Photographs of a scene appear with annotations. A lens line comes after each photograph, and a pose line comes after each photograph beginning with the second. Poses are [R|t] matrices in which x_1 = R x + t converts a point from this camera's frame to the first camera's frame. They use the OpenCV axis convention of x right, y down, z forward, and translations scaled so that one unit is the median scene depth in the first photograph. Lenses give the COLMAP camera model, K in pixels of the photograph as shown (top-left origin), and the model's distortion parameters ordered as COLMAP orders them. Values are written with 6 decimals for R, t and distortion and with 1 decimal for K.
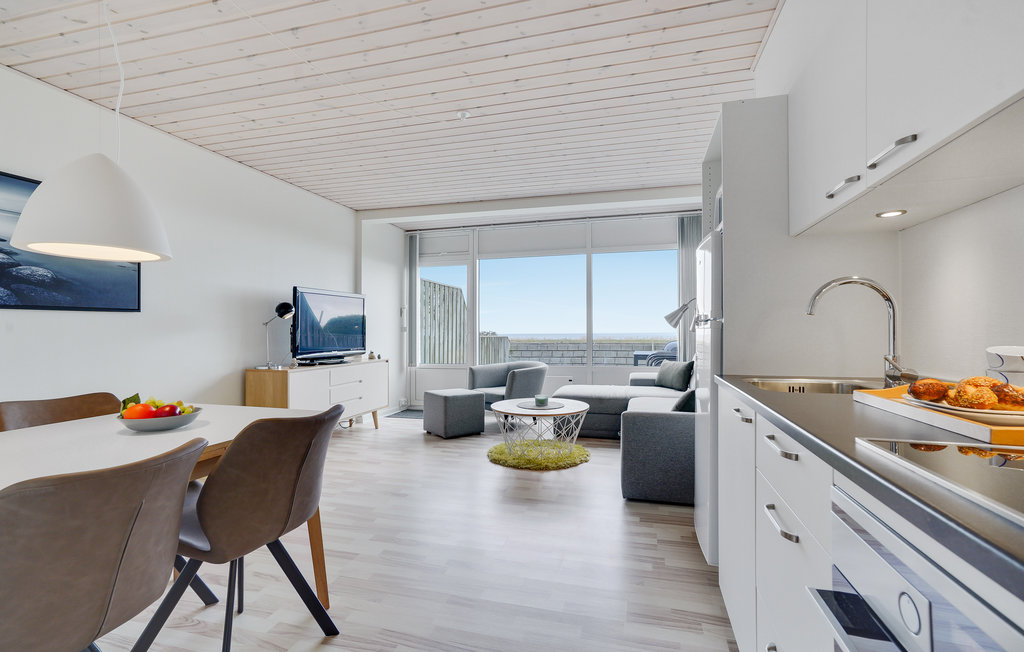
lens RADIAL K [[469.1, 0, 518.5], [0, 469.1, 315.1], [0, 0, 1]] dist [-0.038743, 0.002765]
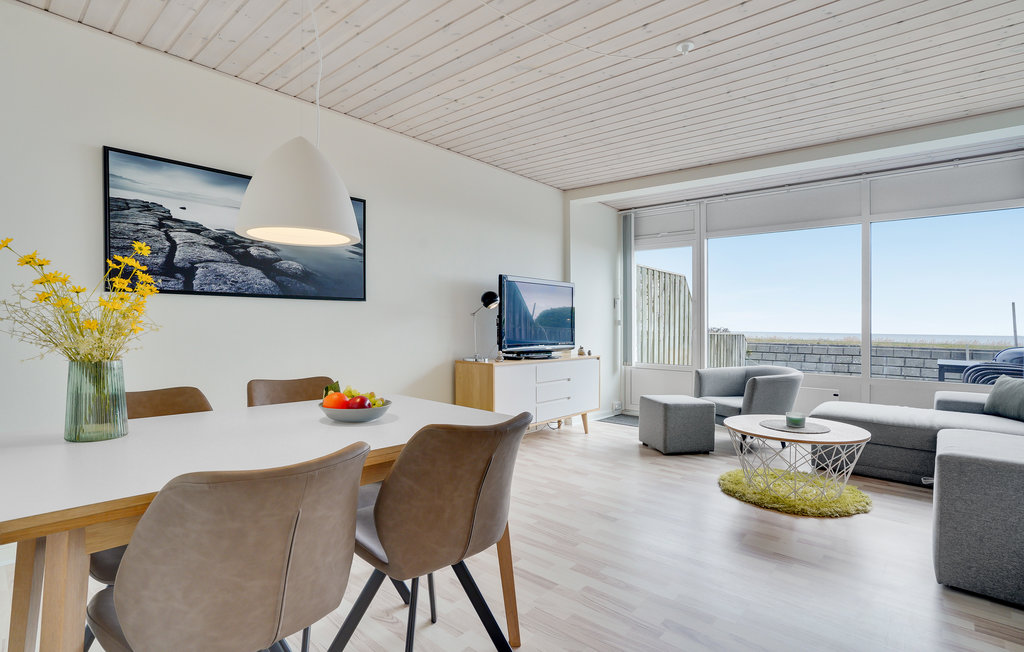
lens RADIAL K [[501.3, 0, 522.6], [0, 501.3, 295.2], [0, 0, 1]] dist [-0.020968, 0.003090]
pose [[0.906325, -0.004473, -0.422557, -0.009851], [-0.006995, 0.999648, -0.025584, 0.005450], [0.422522, 0.026143, 0.905975, 0.092569]]
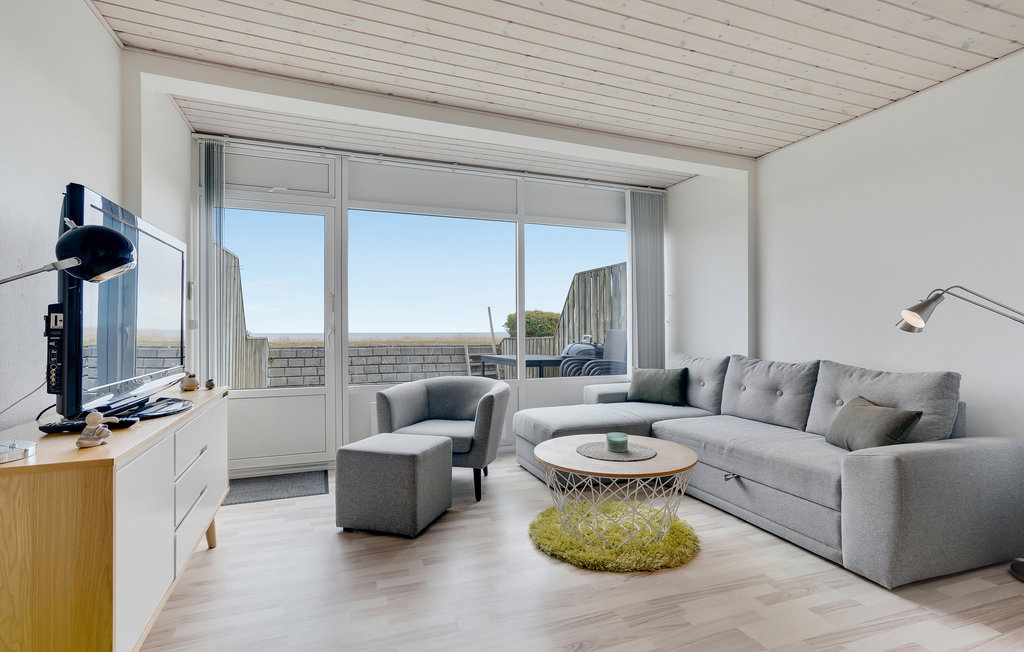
lens RADIAL K [[501.3, 0, 509.6], [0, 501.3, 315.9], [0, 0, 1]] dist [-0.020968, 0.003090]
pose [[0.797845, 0.022717, 0.602435, -0.454116], [-0.025496, 0.999667, -0.003929, 0.021786], [-0.602324, -0.012225, 0.798158, 0.555934]]
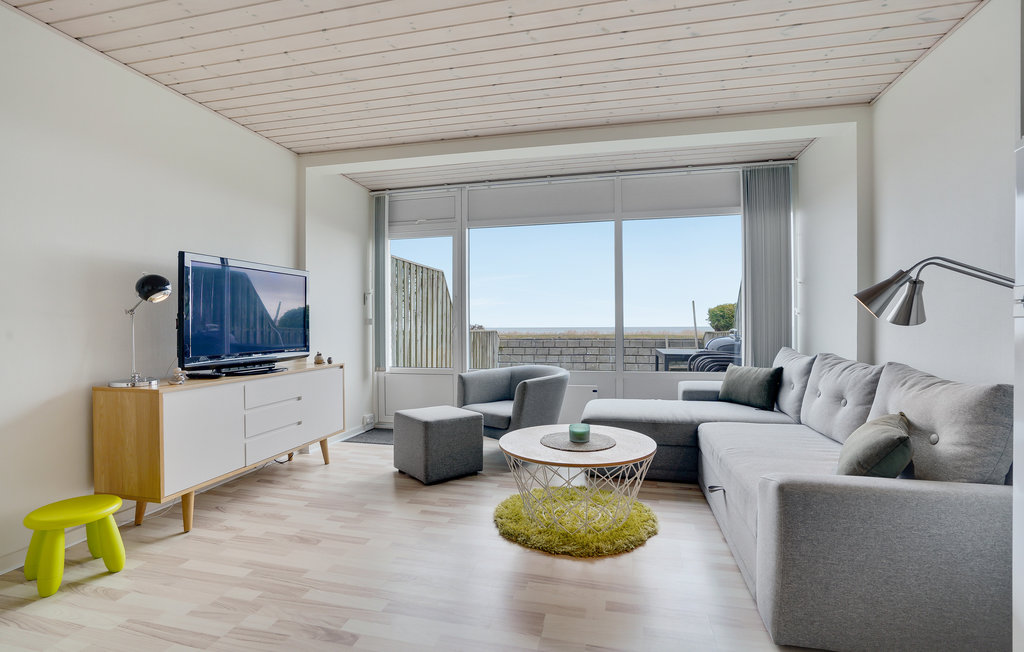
lens RADIAL K [[469.1, 0, 517.8], [0, 469.1, 319.5], [0, 0, 1]] dist [-0.038743, 0.002765]
pose [[0.998934, 0.000953, 0.046142, -0.061331], [-0.002002, 0.999740, 0.022694, 0.013985], [-0.046109, -0.022762, 0.998677, 0.368163]]
